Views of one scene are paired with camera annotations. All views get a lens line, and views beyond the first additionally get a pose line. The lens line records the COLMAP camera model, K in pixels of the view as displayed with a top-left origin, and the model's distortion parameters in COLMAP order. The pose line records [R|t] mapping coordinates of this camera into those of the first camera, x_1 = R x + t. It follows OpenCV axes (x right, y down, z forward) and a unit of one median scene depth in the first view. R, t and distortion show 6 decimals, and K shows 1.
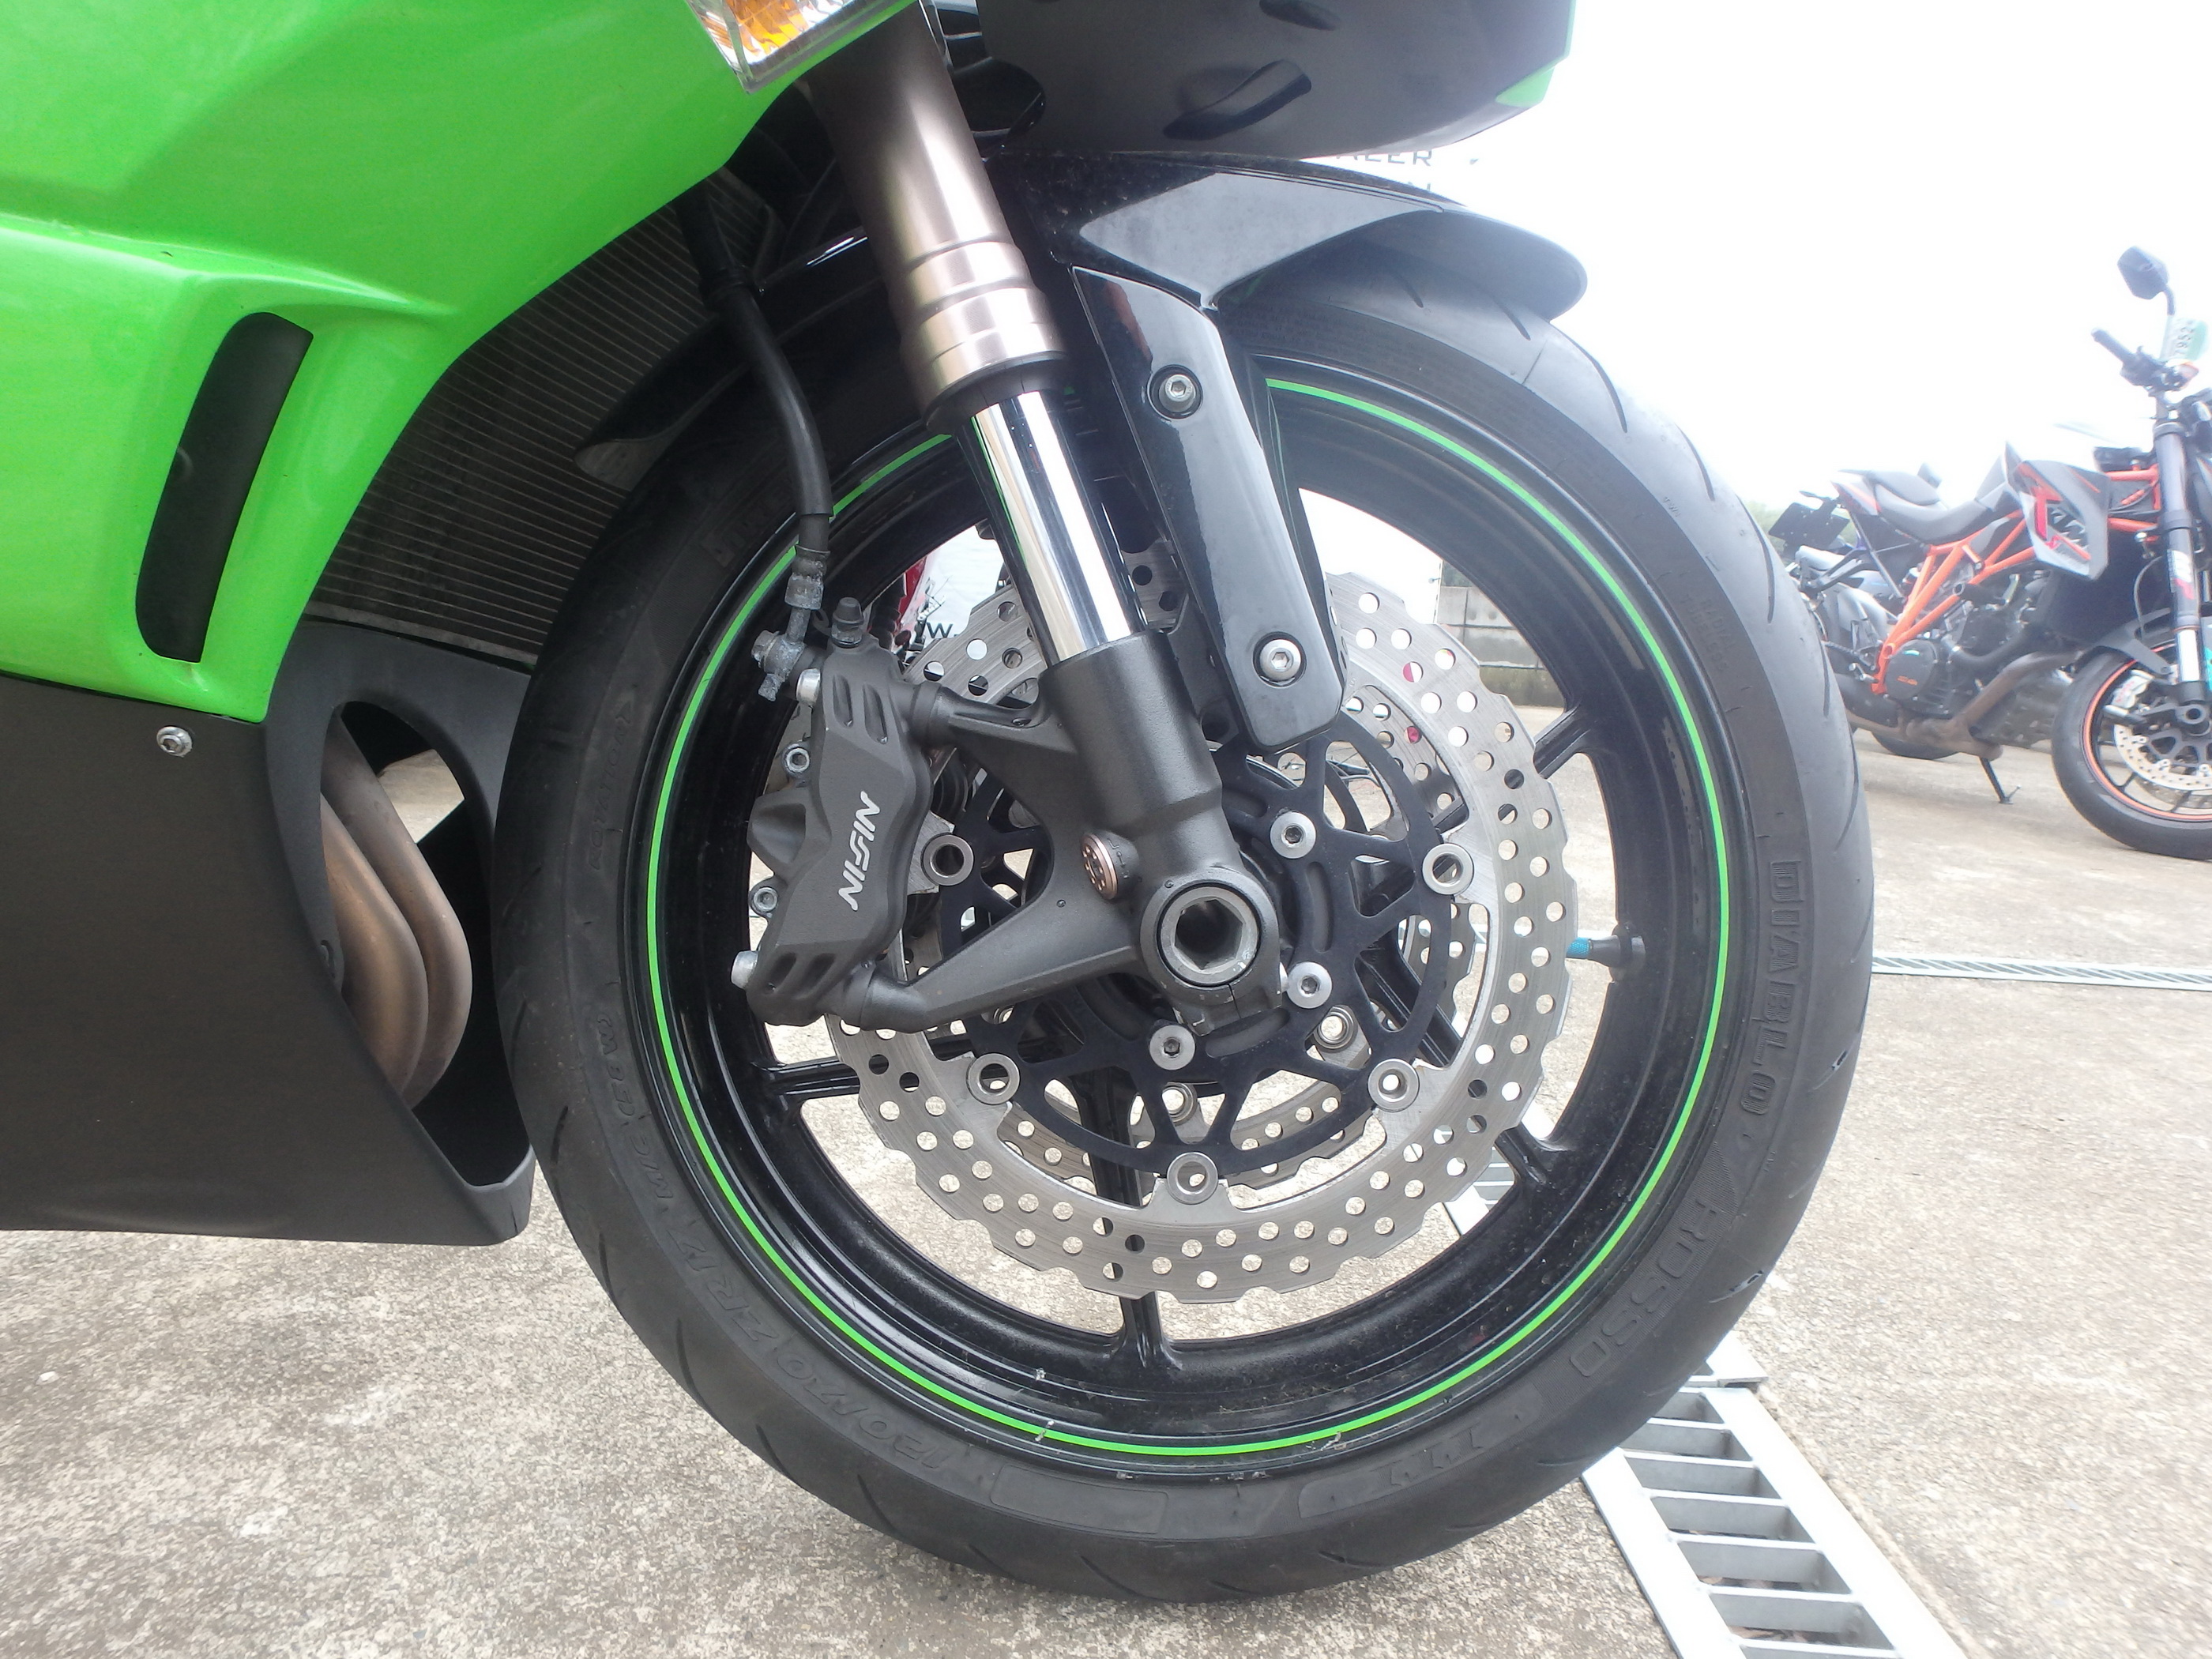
lens RADIAL K [[1373.8, 0, 1109.6], [0, 1373.8, 824.2], [0, 0, 1]] dist [-0.039577, 0.000558]
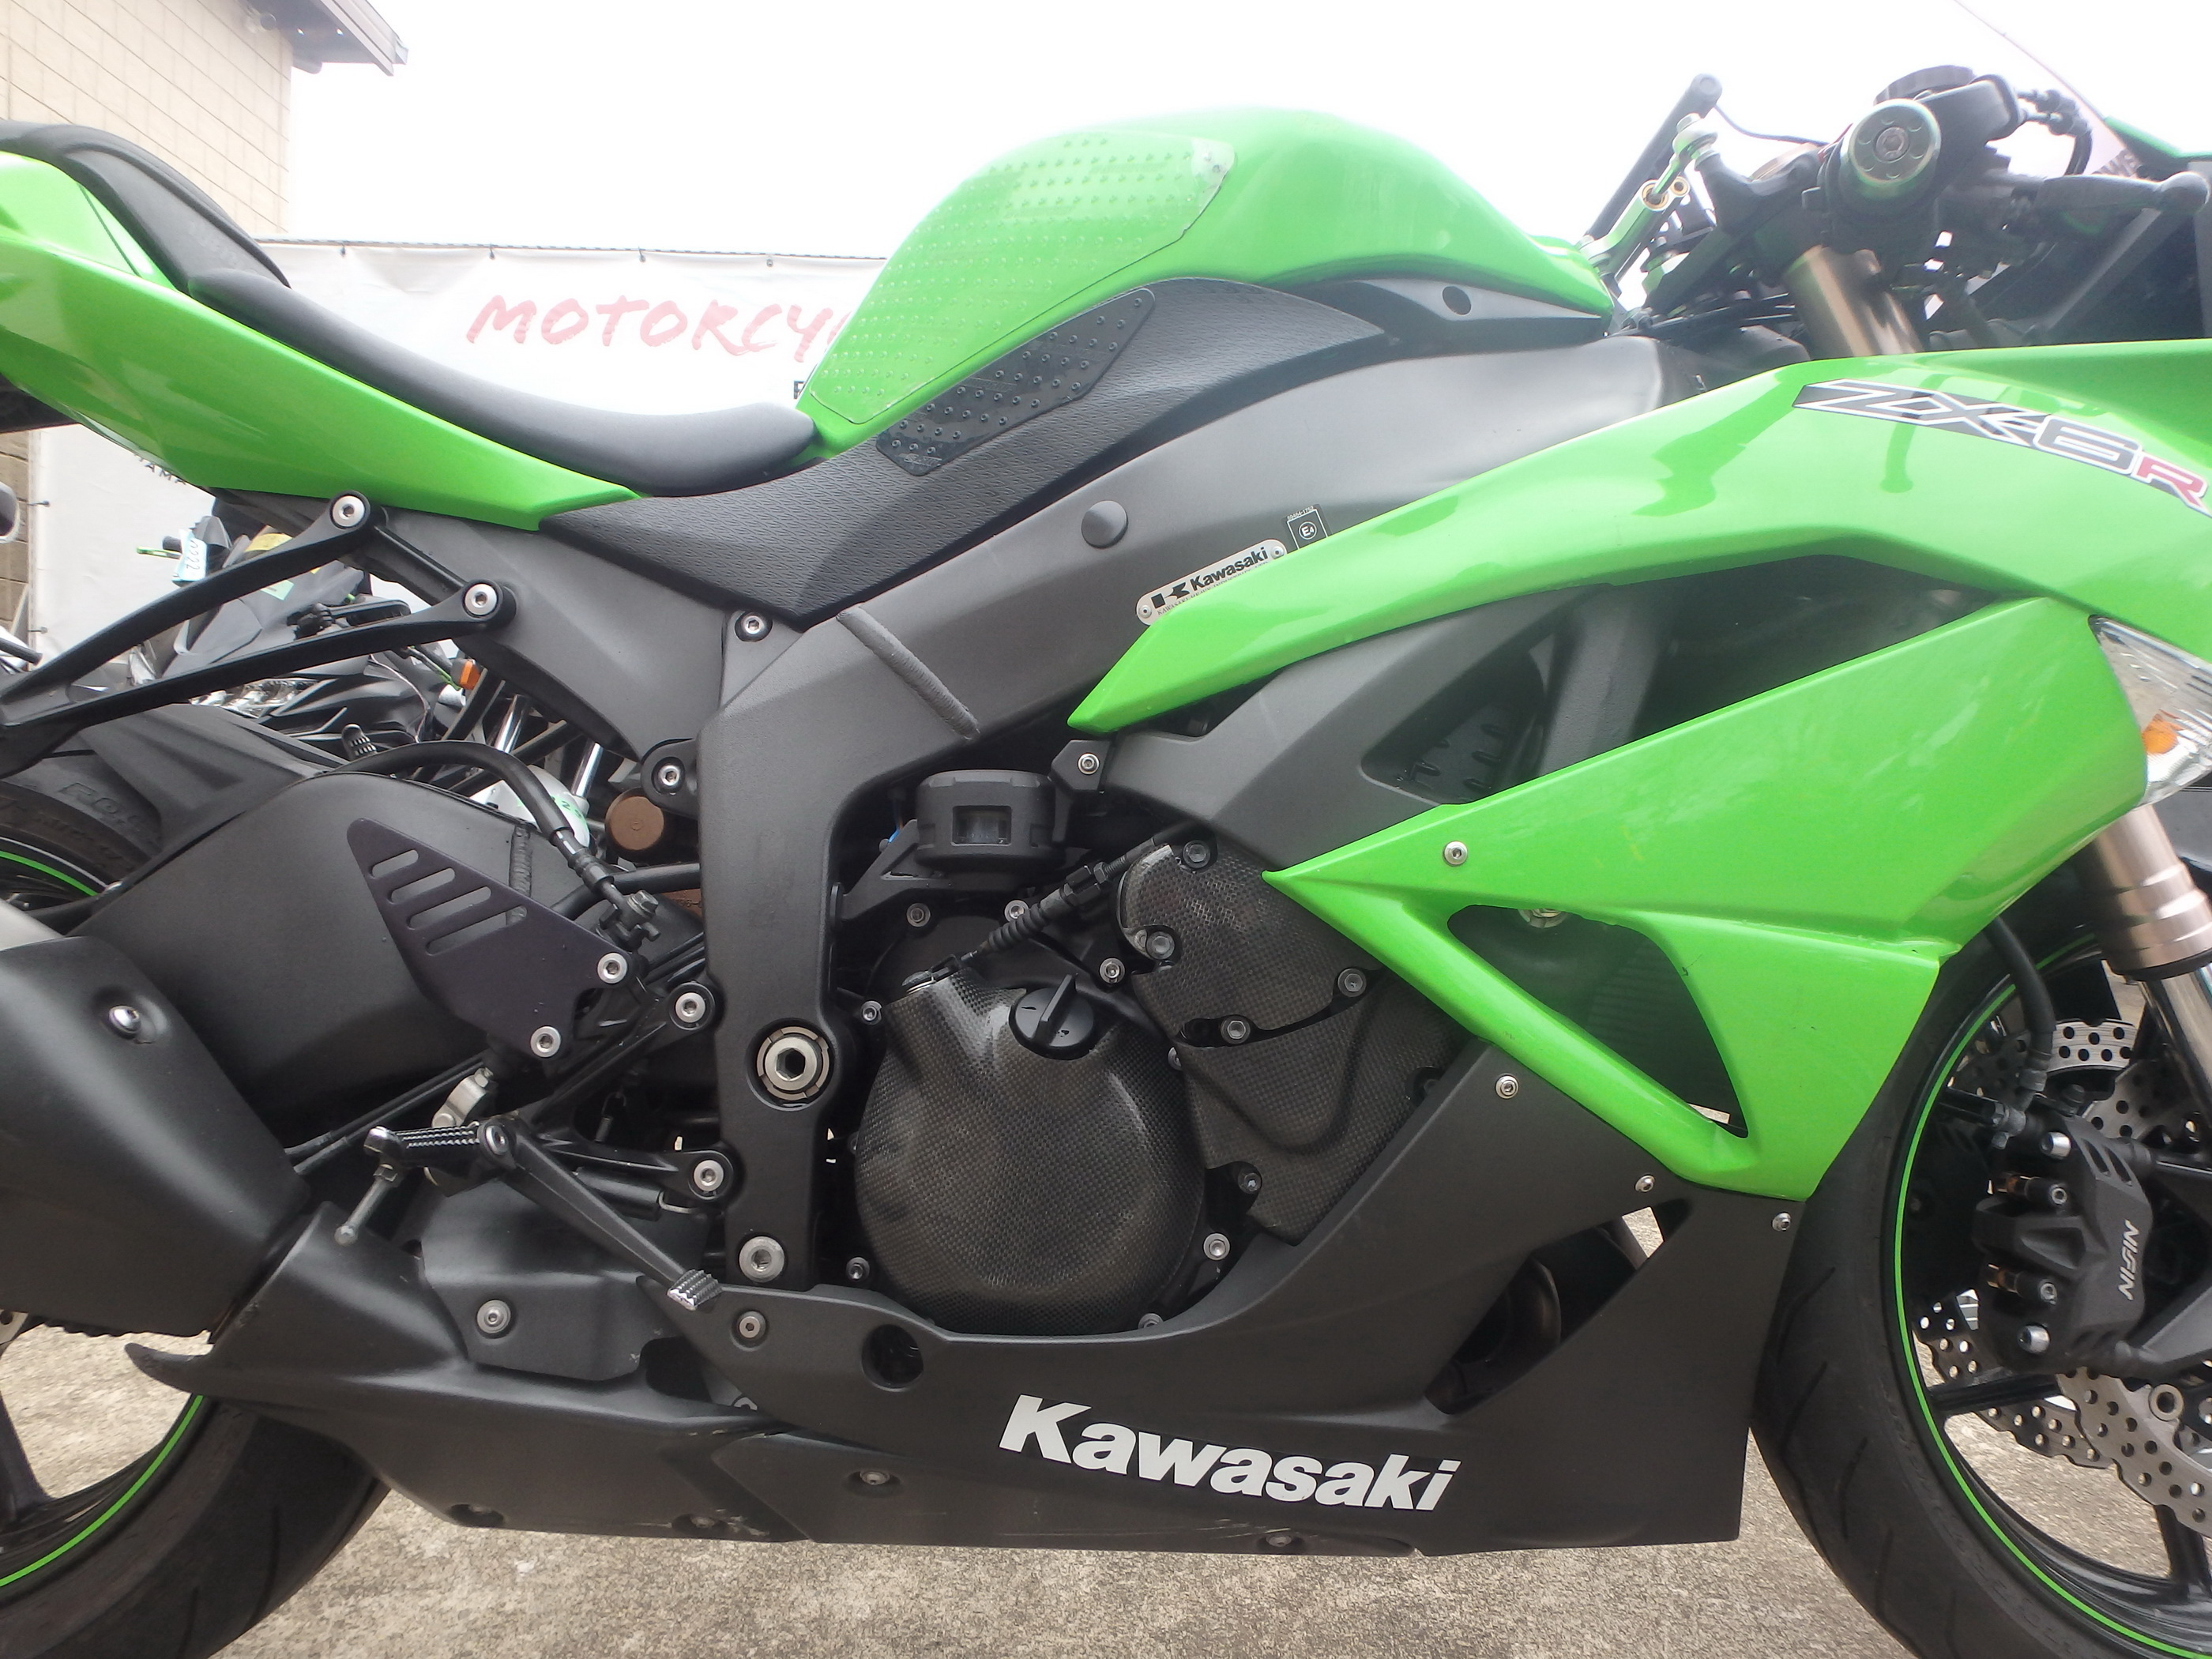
lens RADIAL K [[1328.3, 0, 1128.2], [0, 1328.3, 831.0], [0, 0, 1]] dist [-0.023855, 0.004322]
pose [[0.998853, -0.047852, 0.001768, -0.179654], [0.047667, 0.990116, -0.131901, -0.044305], [0.004561, 0.131834, 0.991261, -0.073685]]
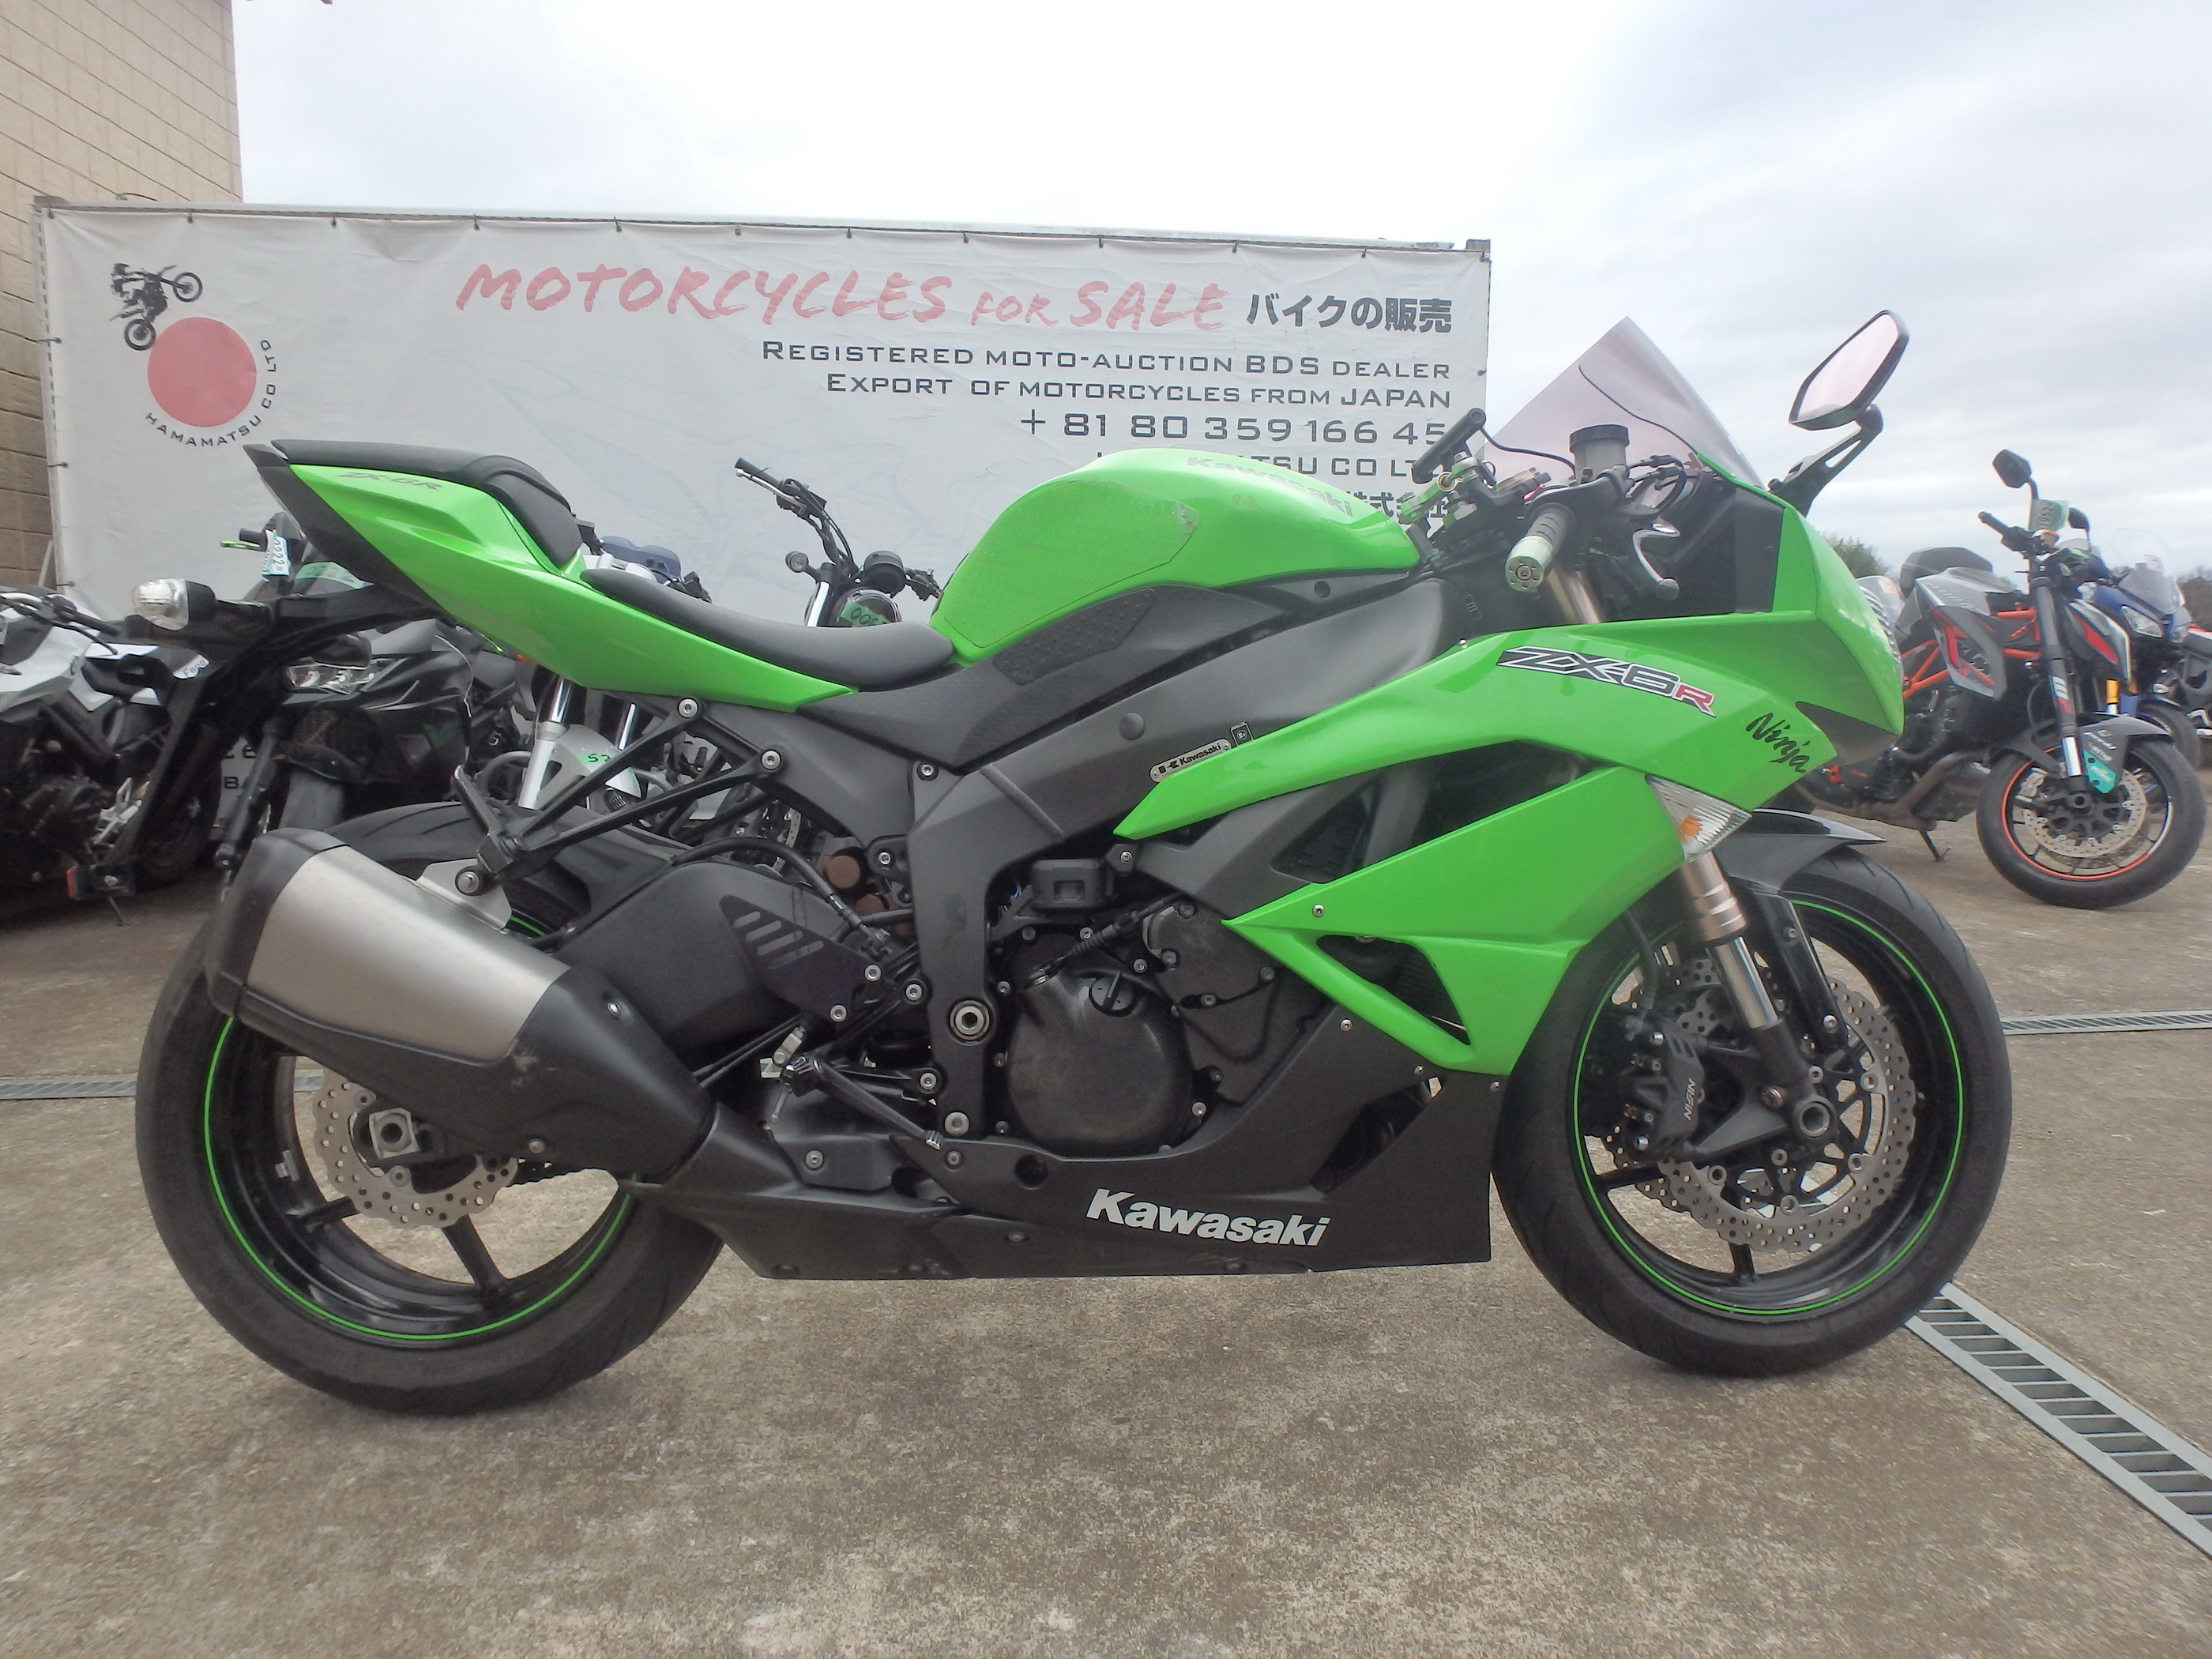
lens RADIAL K [[1328.9, 0, 1147.9], [0, 1328.9, 813.1], [0, 0, 1]] dist [-0.040638, -0.001662]
pose [[0.995580, -0.066750, 0.066064, -0.200475], [0.069858, 0.996499, -0.045919, -0.072888], [-0.062768, 0.050331, 0.996758, -0.232772]]
